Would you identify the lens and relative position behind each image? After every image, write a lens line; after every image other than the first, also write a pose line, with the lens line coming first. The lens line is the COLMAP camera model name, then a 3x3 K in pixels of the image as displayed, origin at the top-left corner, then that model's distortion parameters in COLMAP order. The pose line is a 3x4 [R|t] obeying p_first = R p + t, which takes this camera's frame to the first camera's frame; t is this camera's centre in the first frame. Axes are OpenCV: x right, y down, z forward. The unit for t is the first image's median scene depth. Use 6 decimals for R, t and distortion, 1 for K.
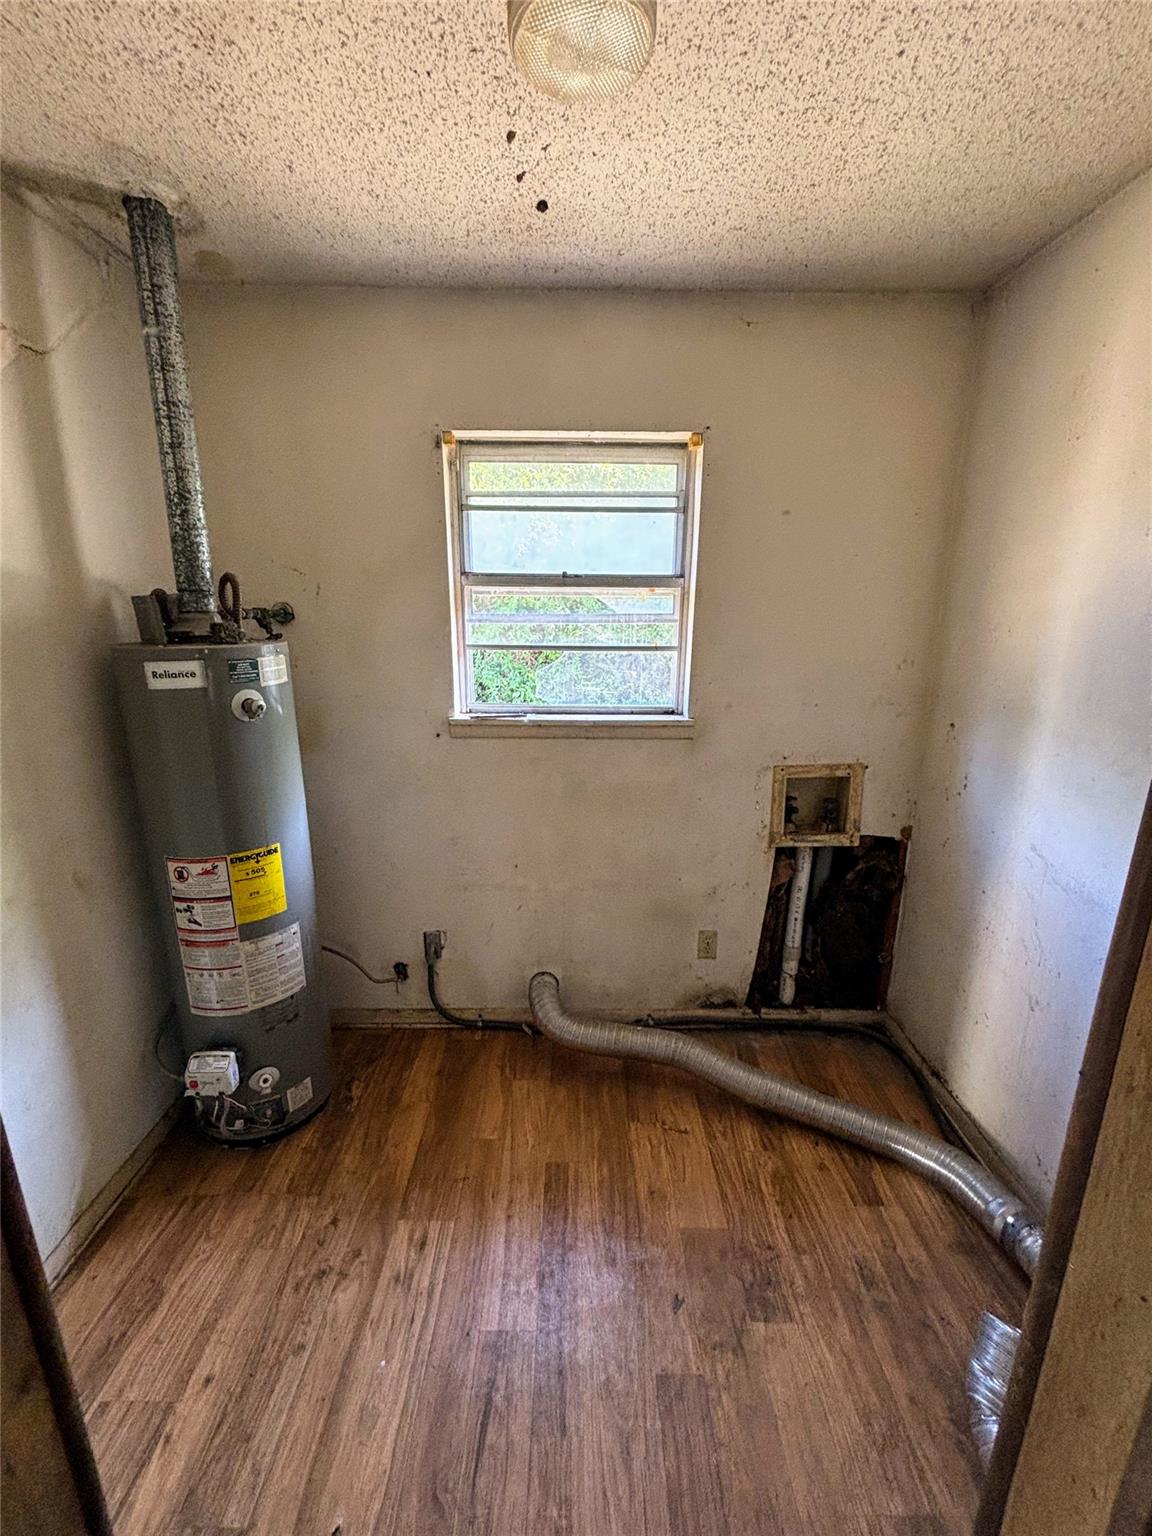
lens RADIAL K [[619.3, 0, 595.3], [0, 619.3, 752.2], [0, 0, 1]] dist [0.001837, -0.000142]
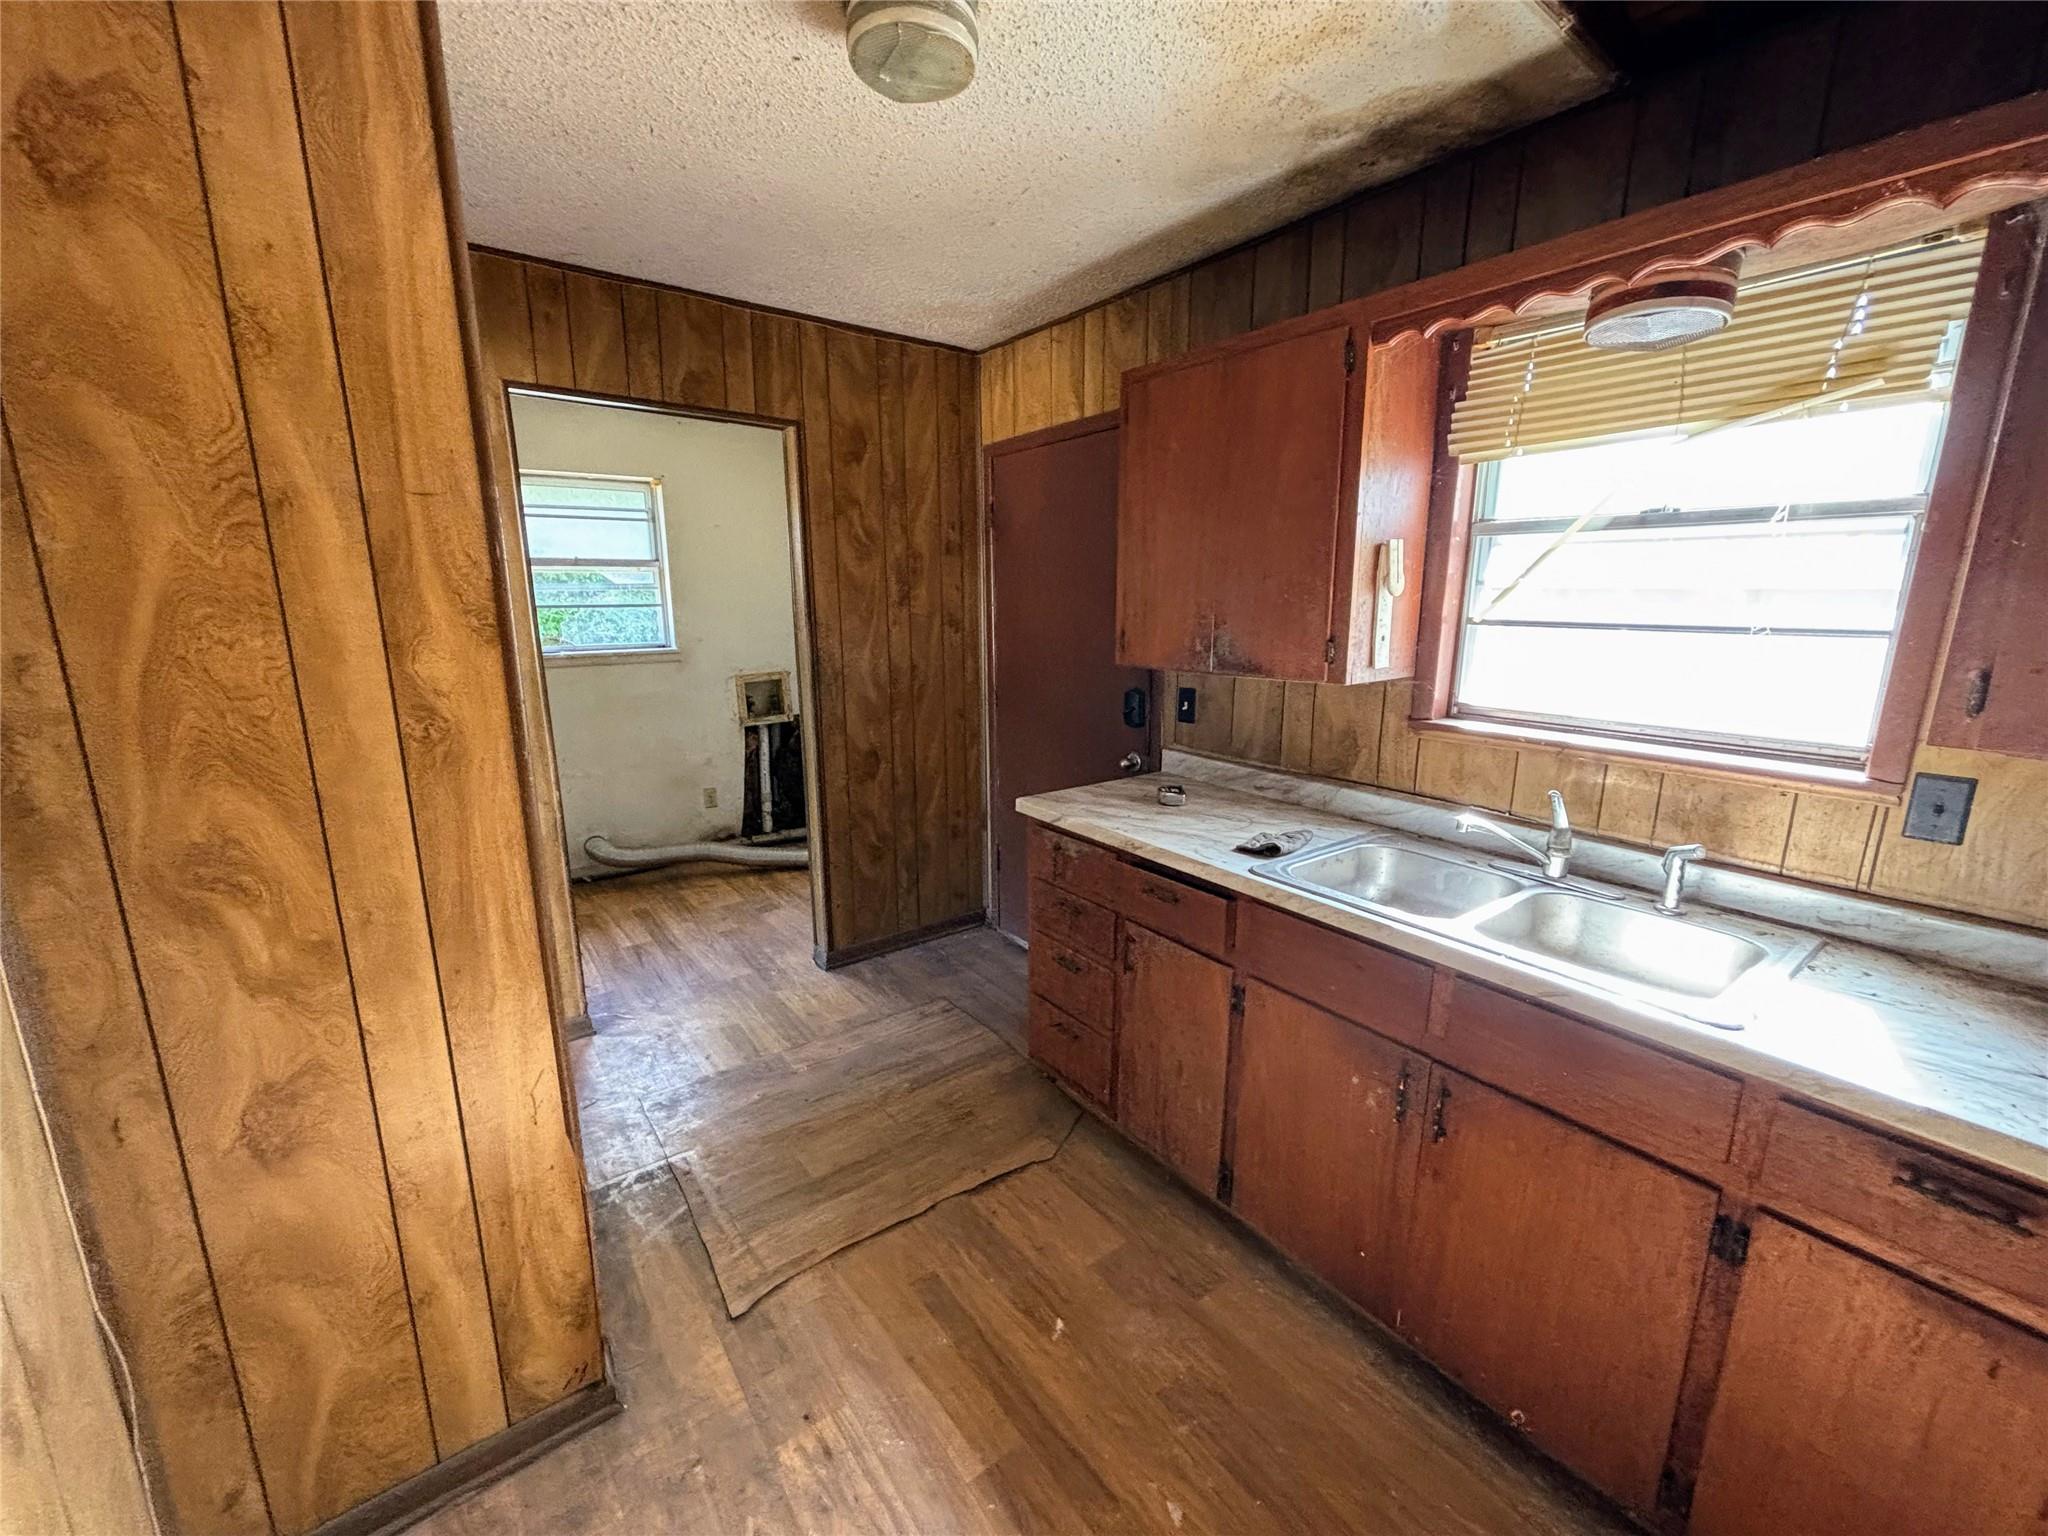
lens RADIAL K [[825.7, 0, 1024.8], [0, 825.7, 764.8], [0, 0, 1]] dist [0.001837, -0.000142]
pose [[0.816434, -0.134619, 0.561528, -0.343632], [0.154811, 0.987874, 0.011741, 0.346073], [-0.556299, 0.077345, 0.827375, -1.214529]]
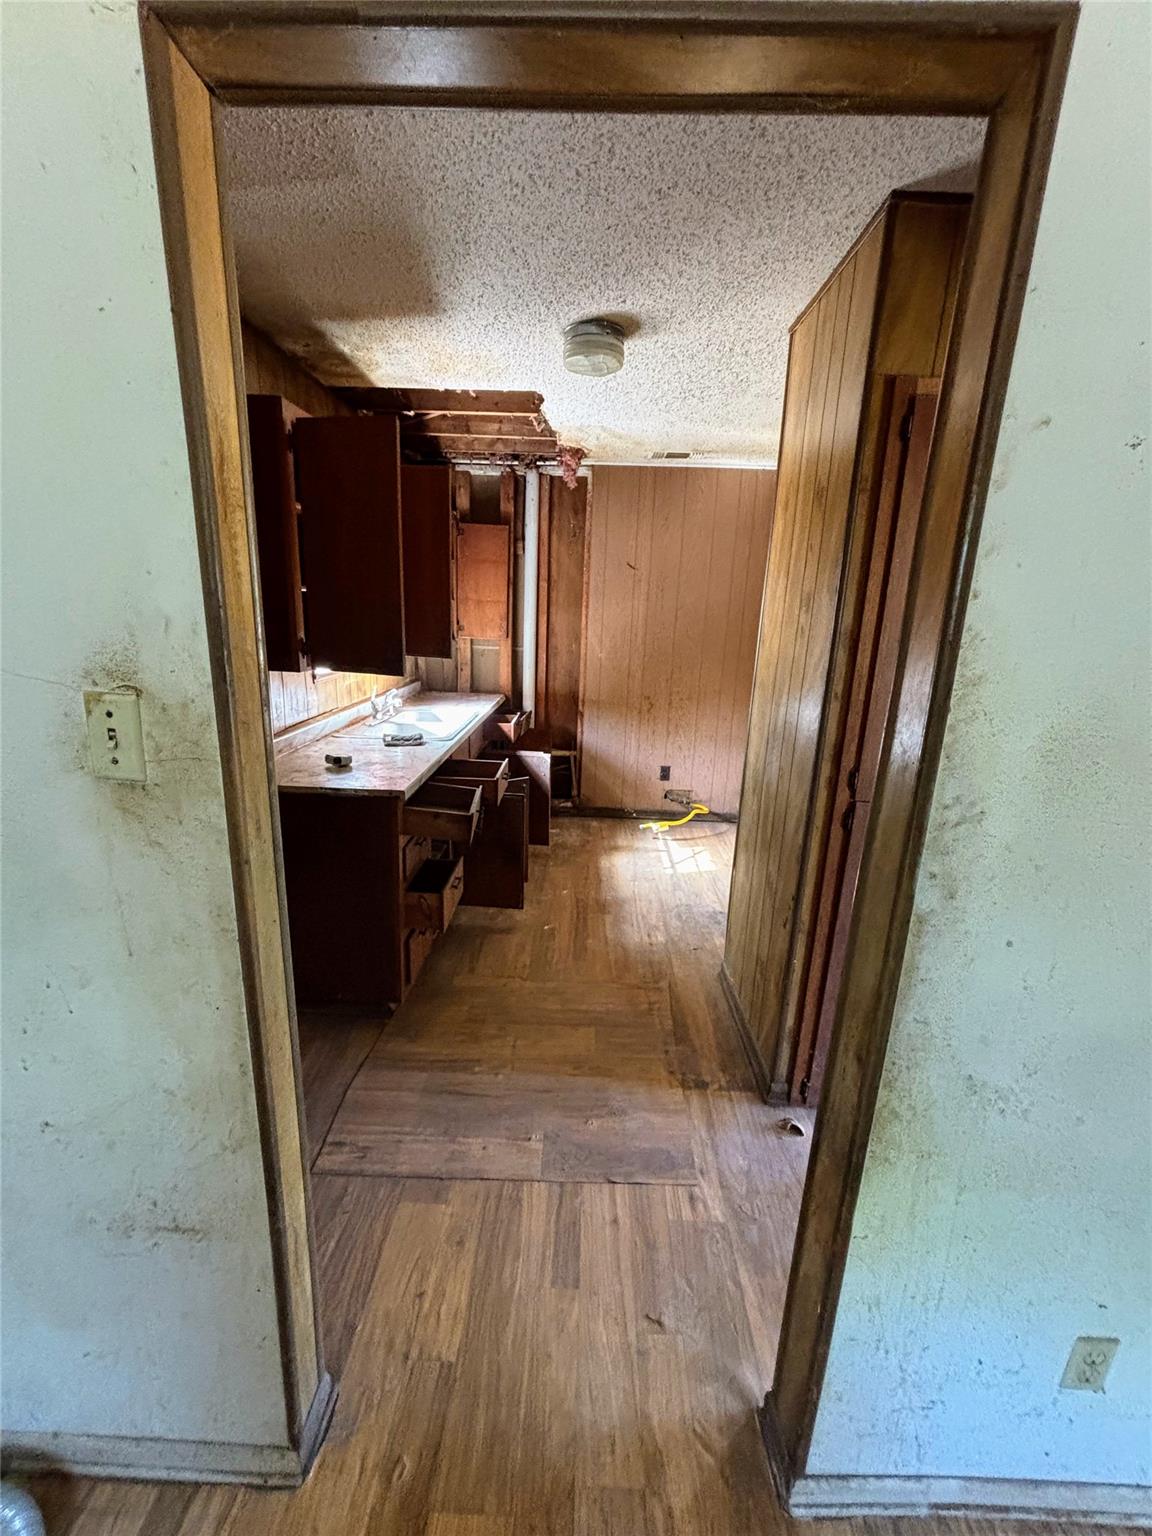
lens RADIAL K [[619.3, 0, 577.1], [0, 619.3, 764.4], [0, 0, 1]] dist [0.001837, -0.000142]
pose [[-0.997156, -0.063439, 0.040682, -0.037661], [-0.035980, 0.875072, 0.482654, -0.115298], [-0.066219, 0.479818, -0.874866, 0.546911]]
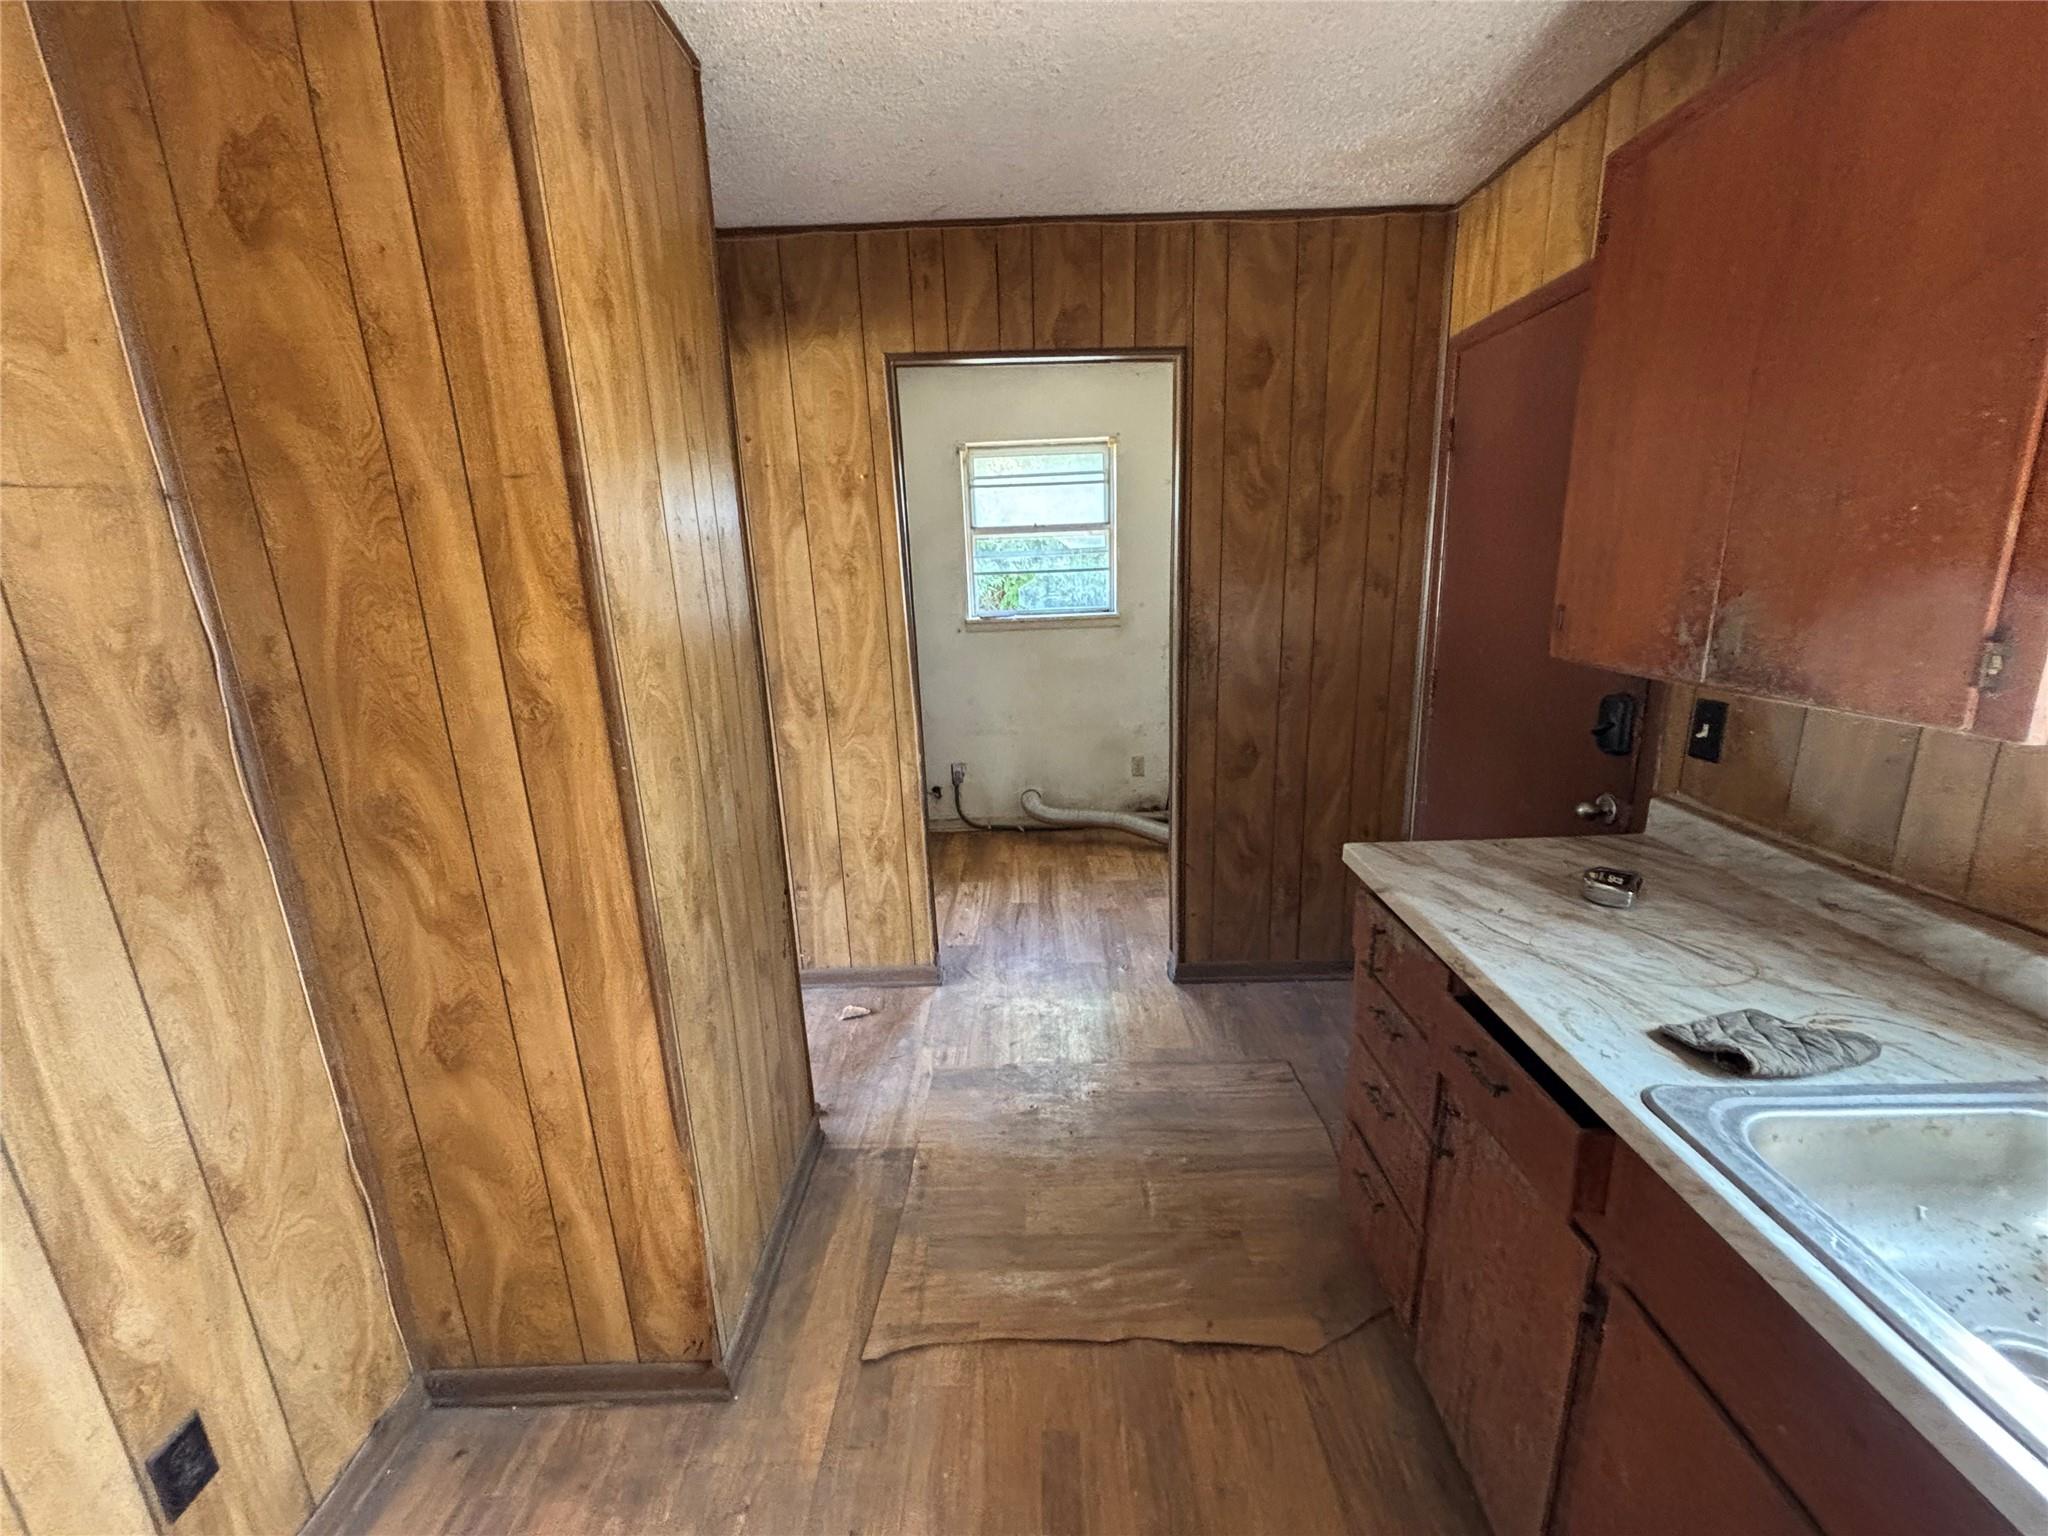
lens RADIAL K [[825.7, 0, 1025.6], [0, 825.7, 765.3], [0, 0, 1]] dist [0.001837, -0.000142]
pose [[0.997895, -0.038408, -0.052258, 0.012387], [0.038426, 0.999261, -0.000649, 0.316625], [0.052244, -0.001360, 0.998633, -1.080424]]
